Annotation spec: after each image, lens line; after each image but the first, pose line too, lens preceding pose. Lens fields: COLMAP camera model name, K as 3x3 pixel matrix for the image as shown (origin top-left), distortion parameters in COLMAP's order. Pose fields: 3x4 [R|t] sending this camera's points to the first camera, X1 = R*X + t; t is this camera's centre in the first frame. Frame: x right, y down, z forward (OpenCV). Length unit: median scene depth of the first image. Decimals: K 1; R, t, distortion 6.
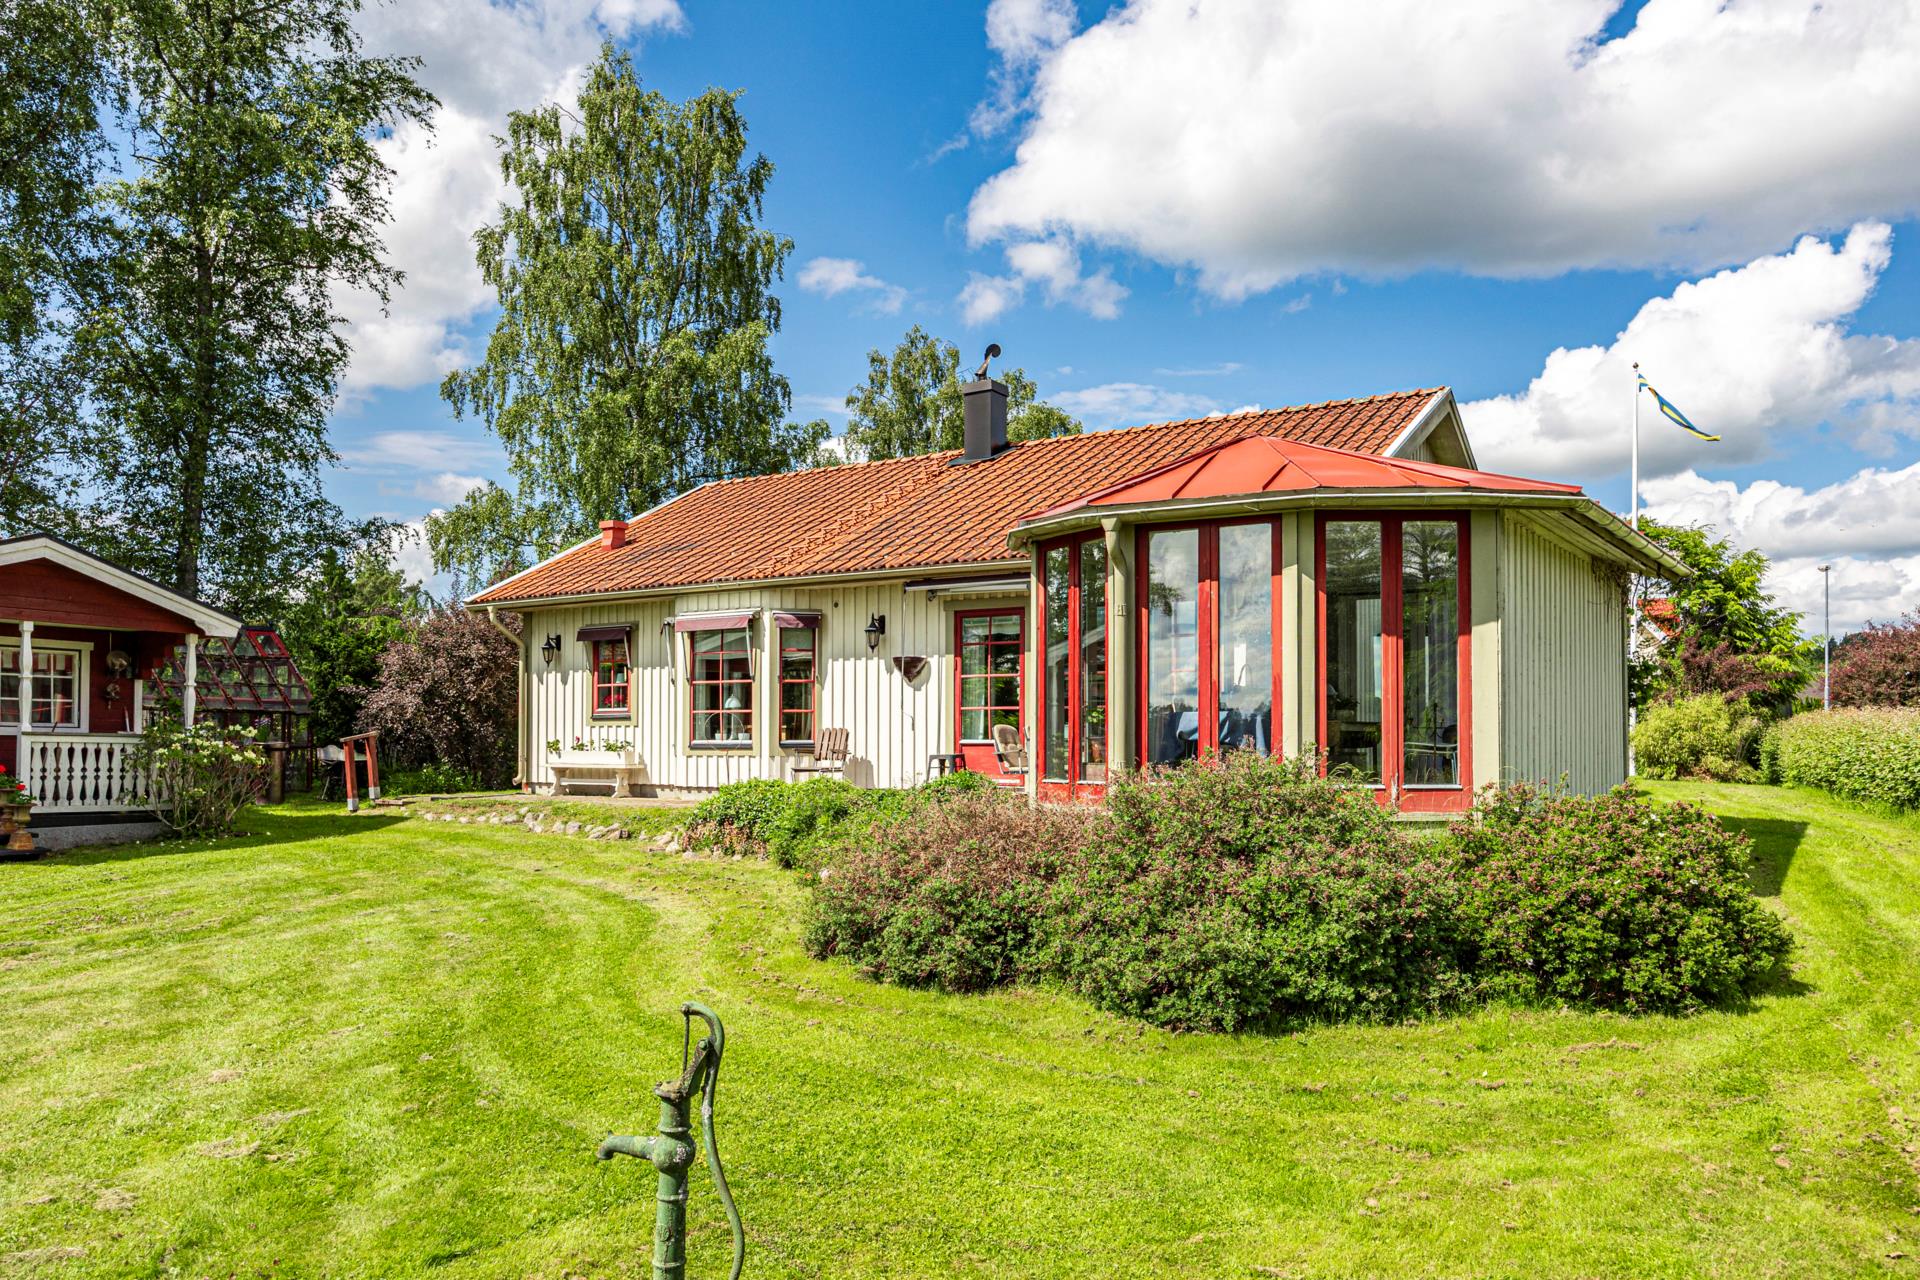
lens RADIAL K [[1445.8, 0, 966.2], [0, 1445.8, 711.8], [0, 0, 1]] dist [-0.008711, -0.001599]
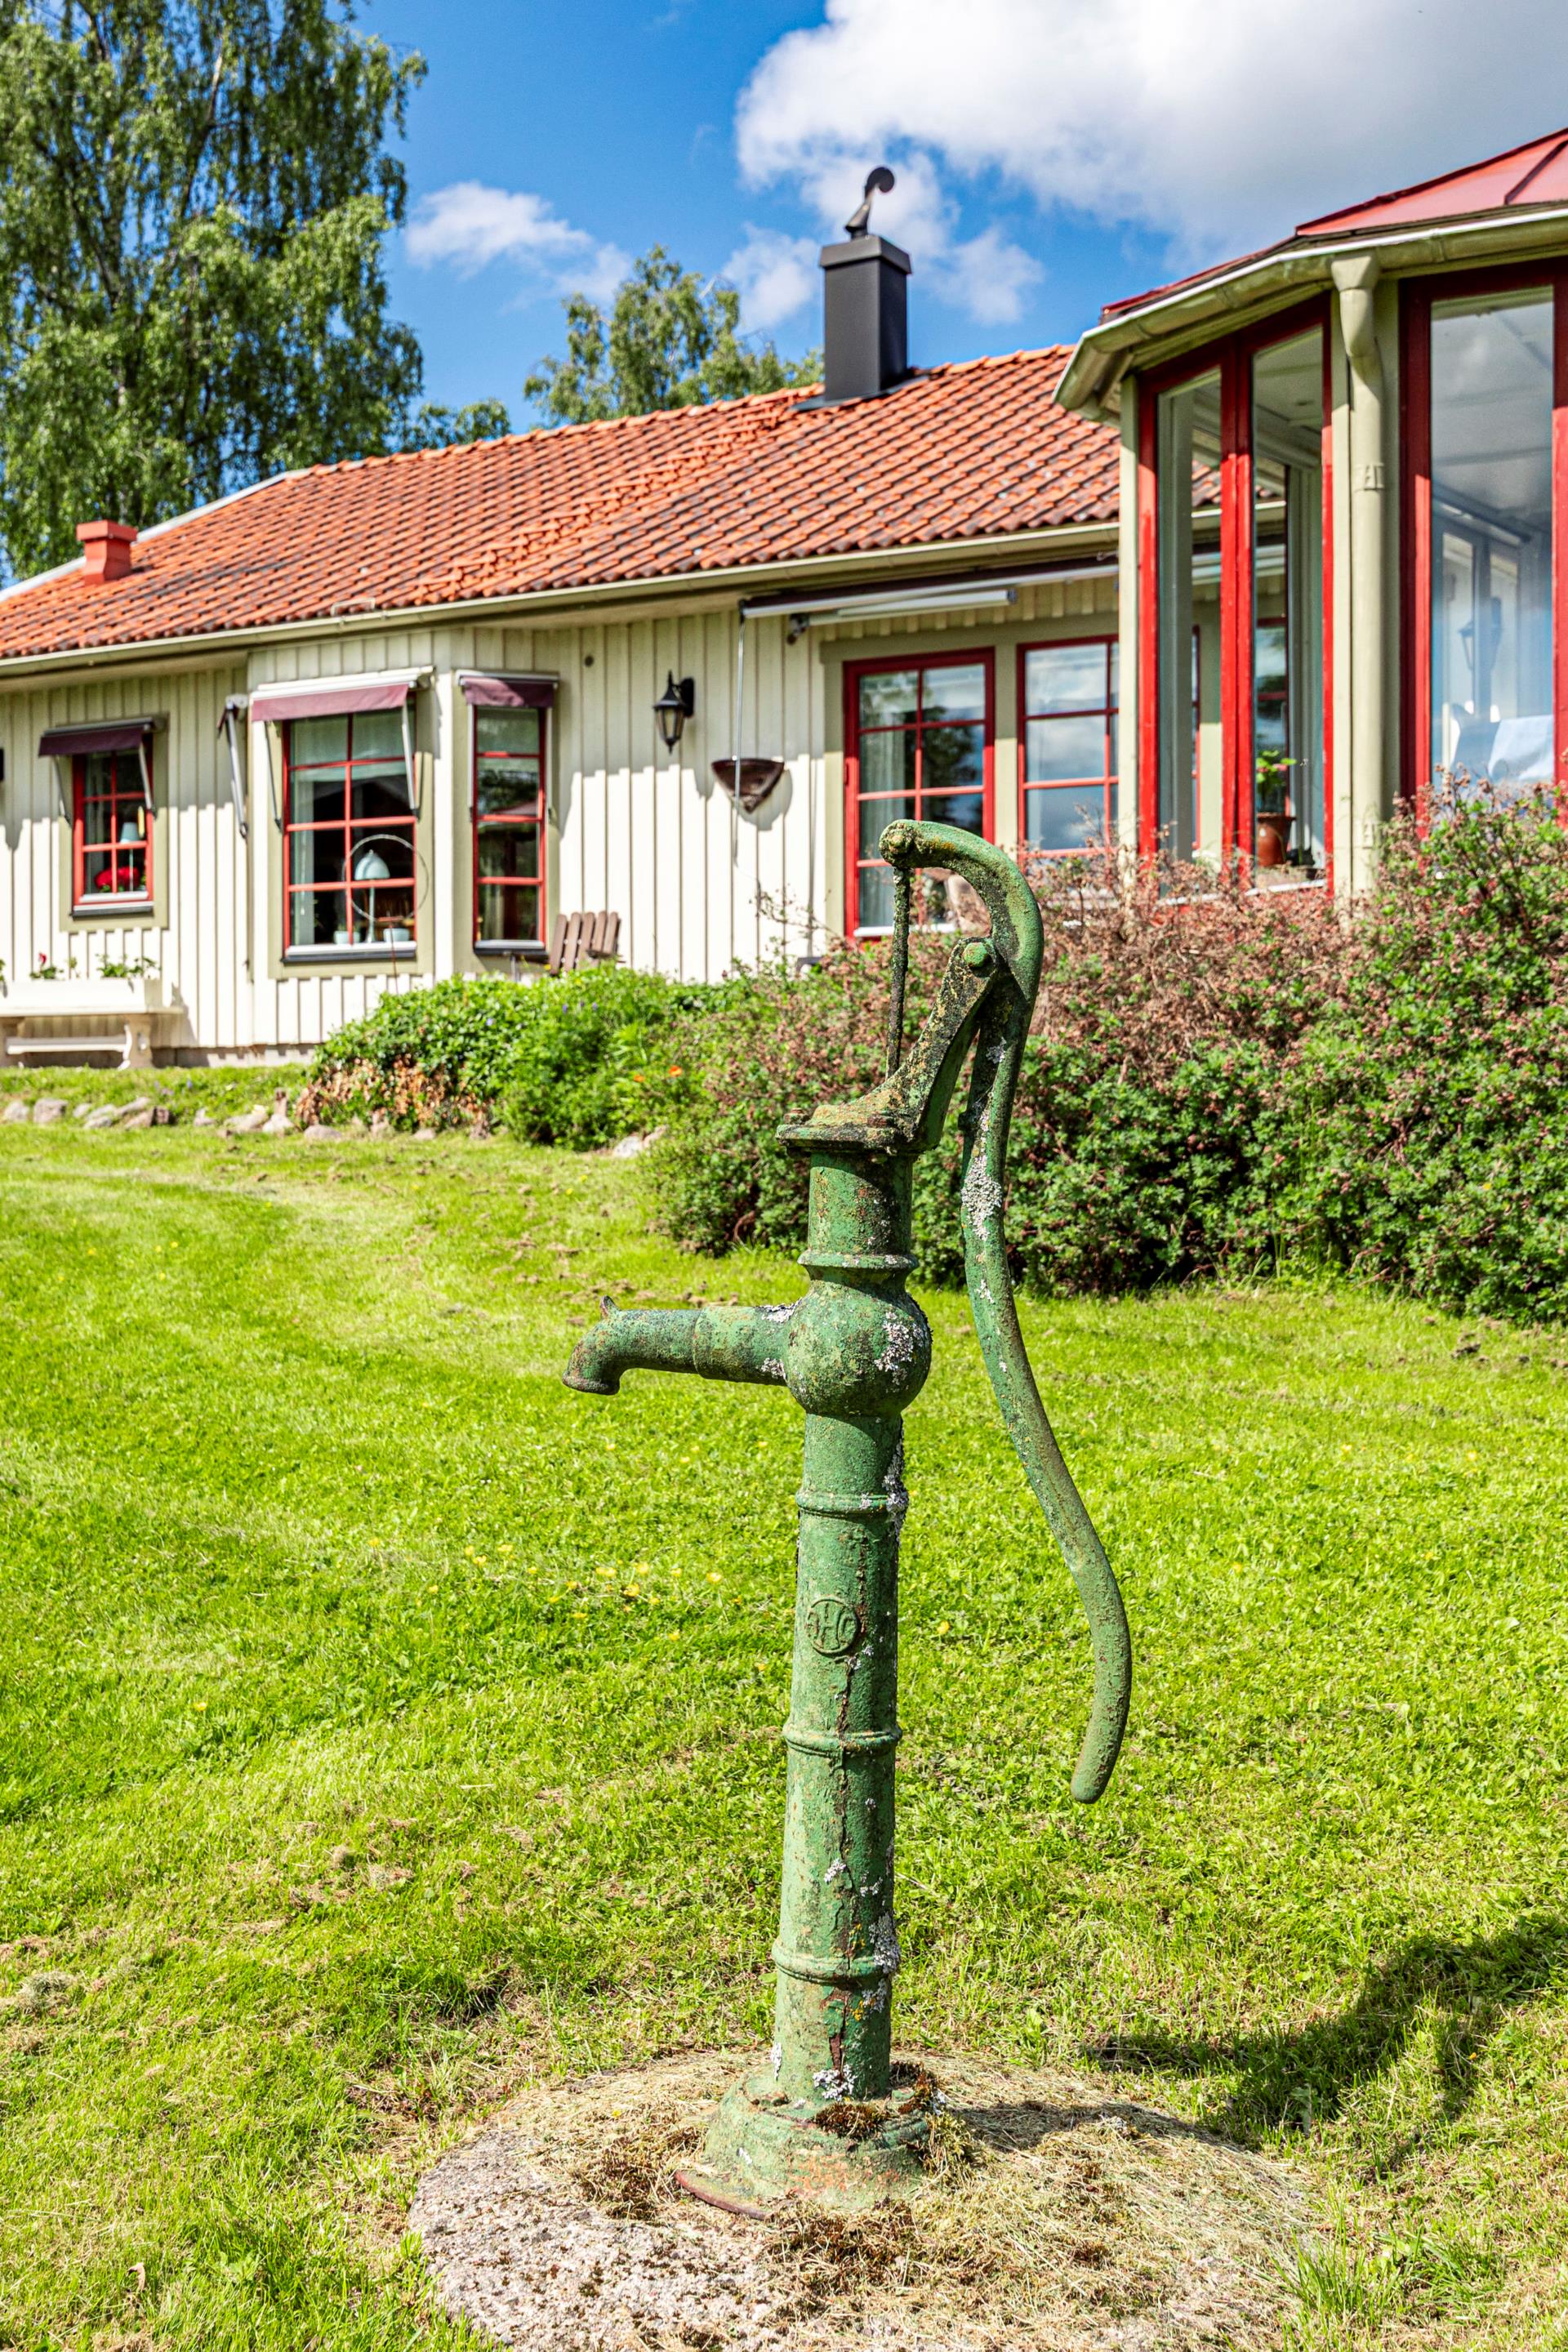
lens RADIAL K [[2644.0, 0, 783.7], [0, 2644.0, 1090.6], [0, 0, 1]] dist [0.019663, -0.009003]
pose [[0.999462, -0.002910, 0.032673, -0.054090], [0.002430, 0.999889, 0.014723, 0.056960], [-0.032712, -0.014636, 0.999358, 0.110997]]
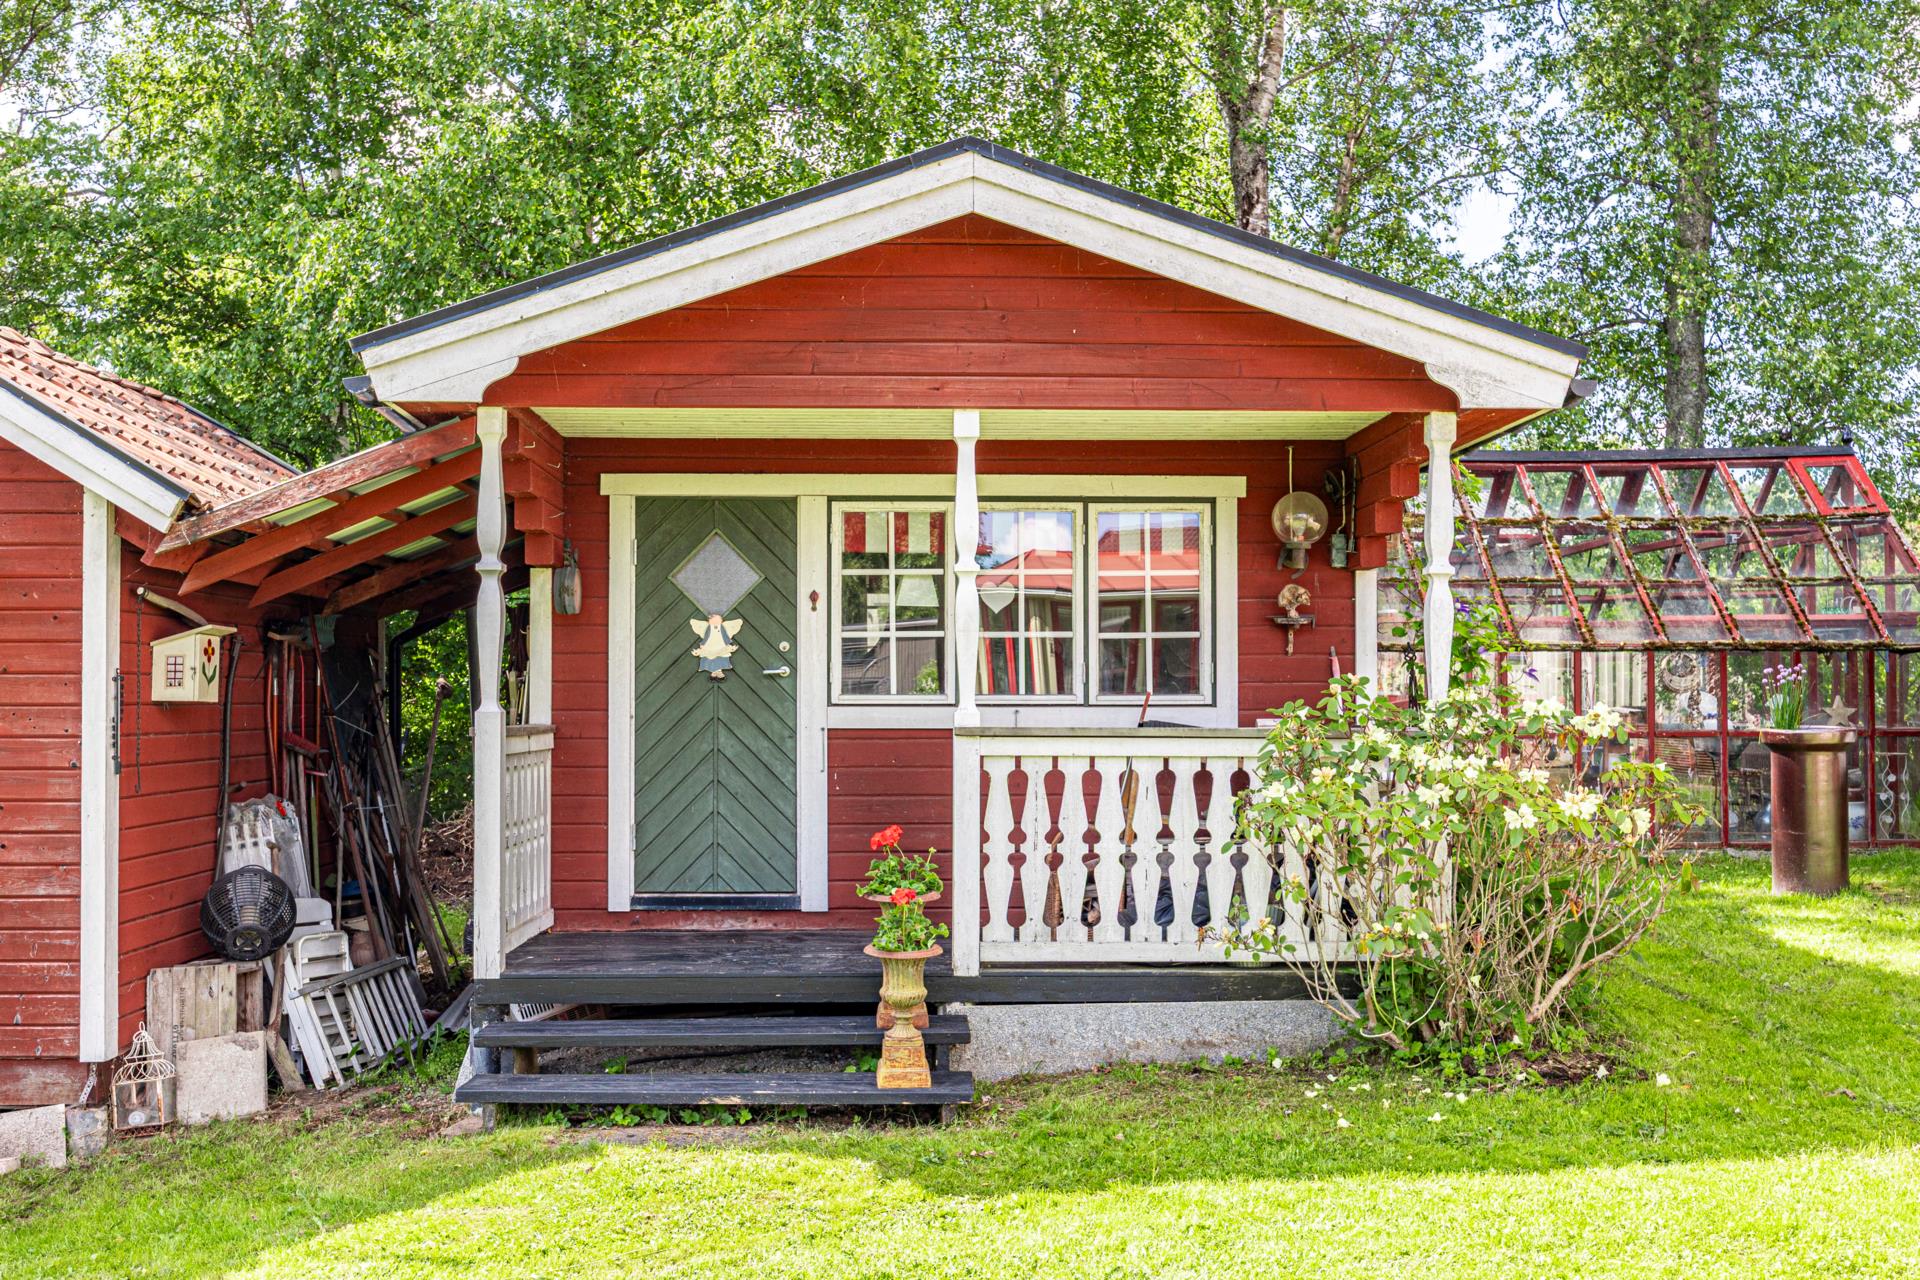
lens RADIAL K [[1817.1, 0, 960.0], [0, 1817.1, 640.0], [0, 0, 1]] dist [0.007260, 0.005657]
pose [[0.557519, -0.030756, -0.829594, -0.208378], [0.027010, 0.999456, -0.018902, 0.000989], [0.829724, -0.011869, 0.558047, 0.543731]]
